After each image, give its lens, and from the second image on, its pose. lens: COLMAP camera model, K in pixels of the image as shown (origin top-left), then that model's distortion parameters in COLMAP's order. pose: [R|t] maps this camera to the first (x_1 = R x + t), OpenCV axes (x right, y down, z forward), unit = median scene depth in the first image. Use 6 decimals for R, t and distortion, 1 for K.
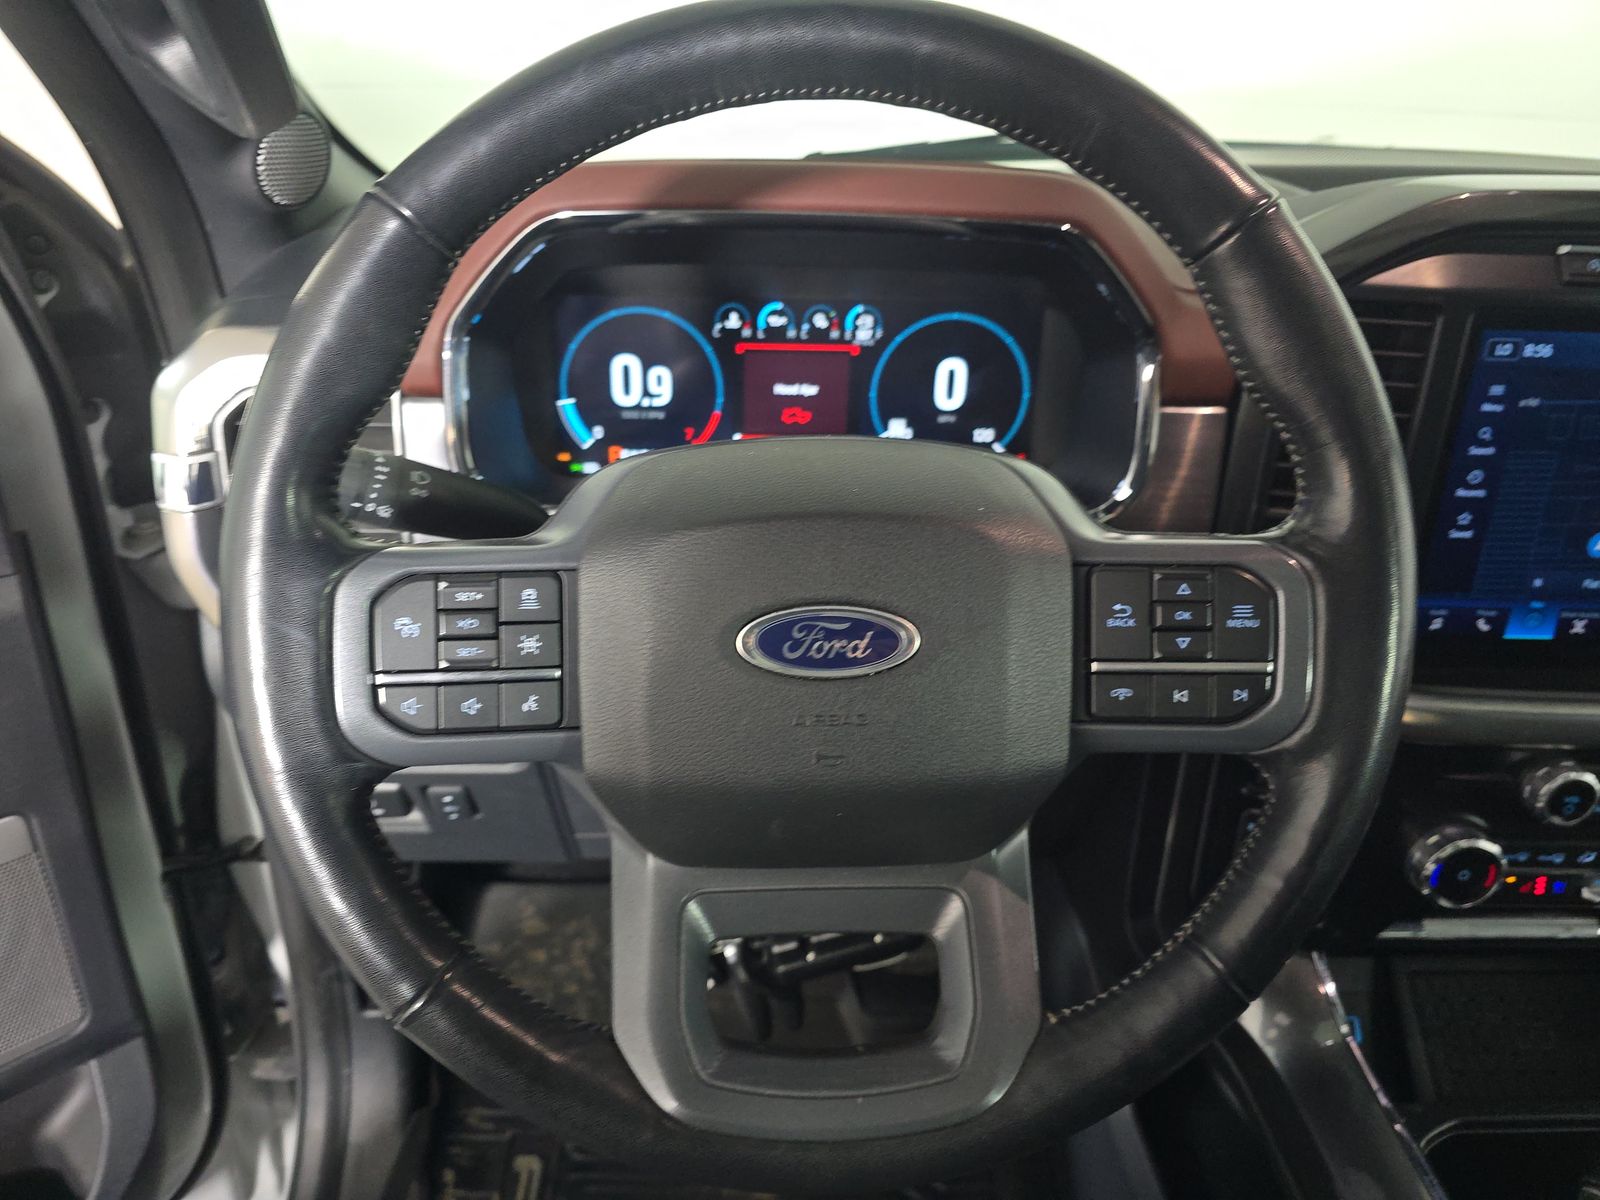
lens RADIAL K [[1076.4, 0, 773.3], [0, 1076.4, 620.4], [0, 0, 1]] dist [0.038829, -0.034194]
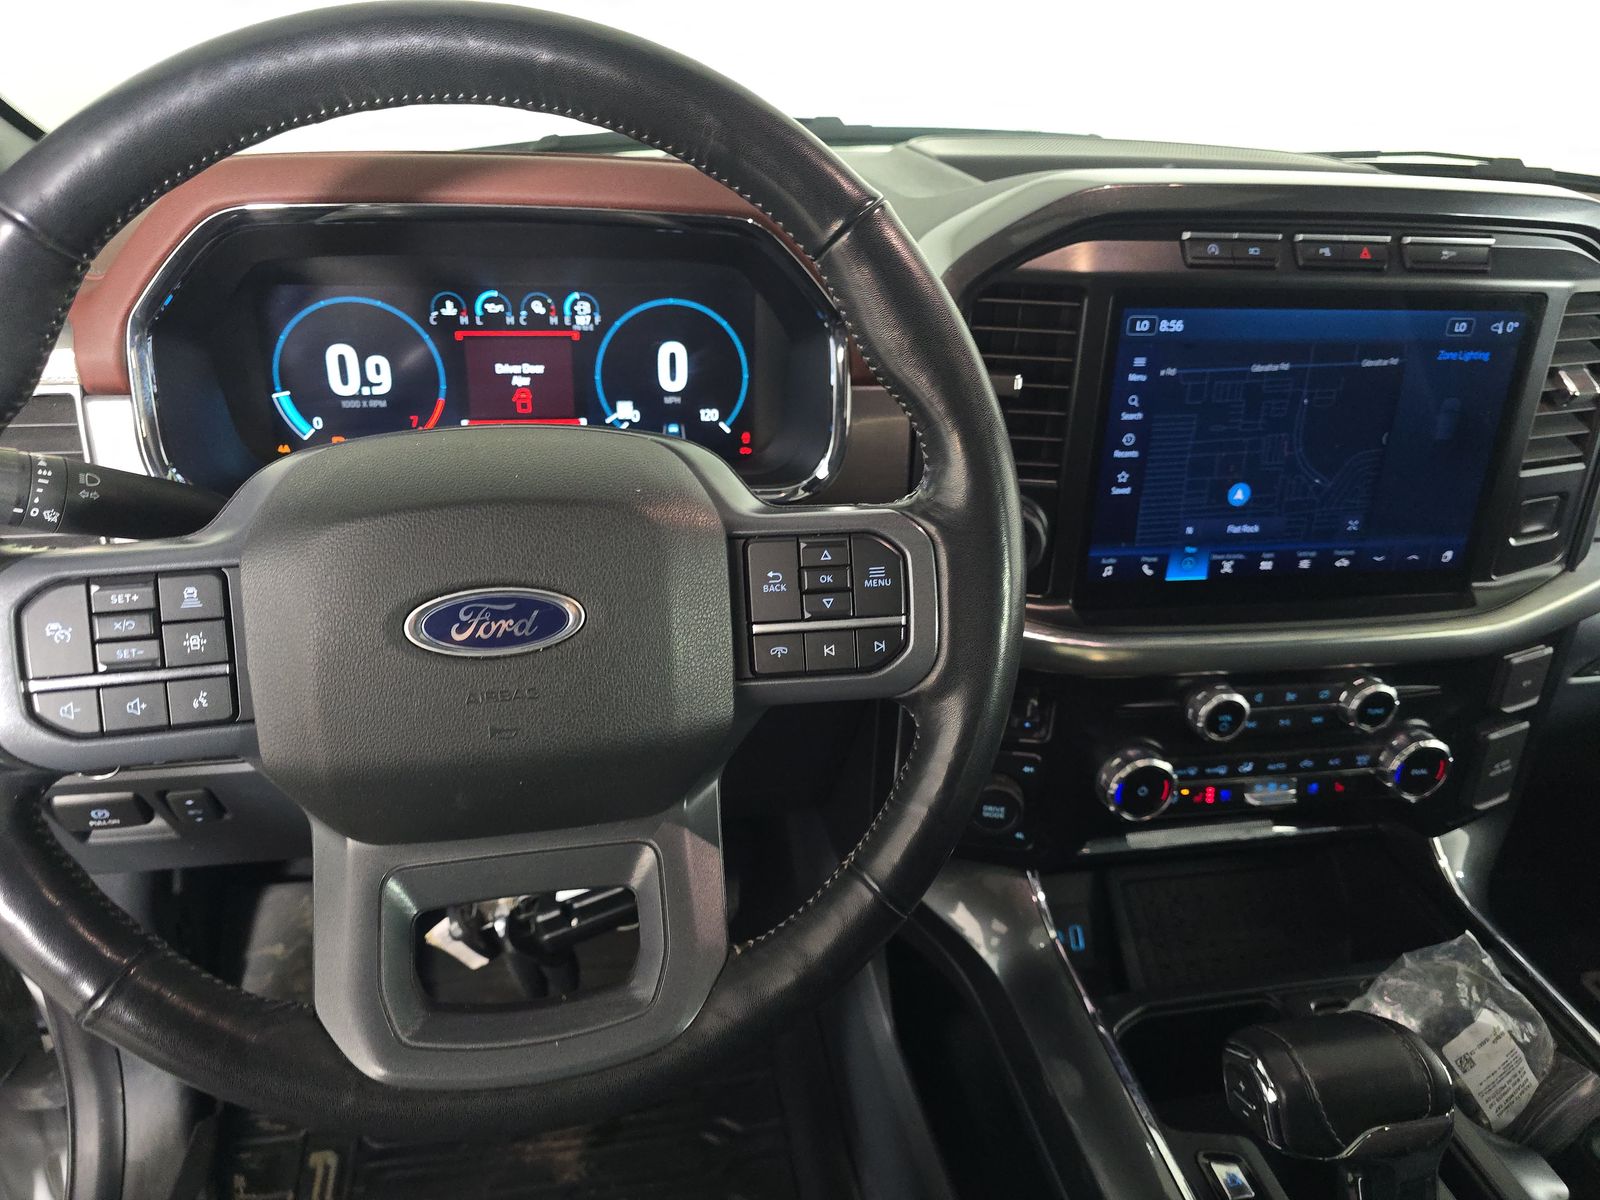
lens RADIAL K [[1076.4, 0, 775.9], [0, 1076.4, 622.6], [0, 0, 1]] dist [0.038829, -0.034194]
pose [[0.987470, -0.060513, 0.145744, 0.103882], [0.056567, 0.997915, 0.031066, 0.001928], [-0.147320, -0.022433, 0.988834, -0.056896]]
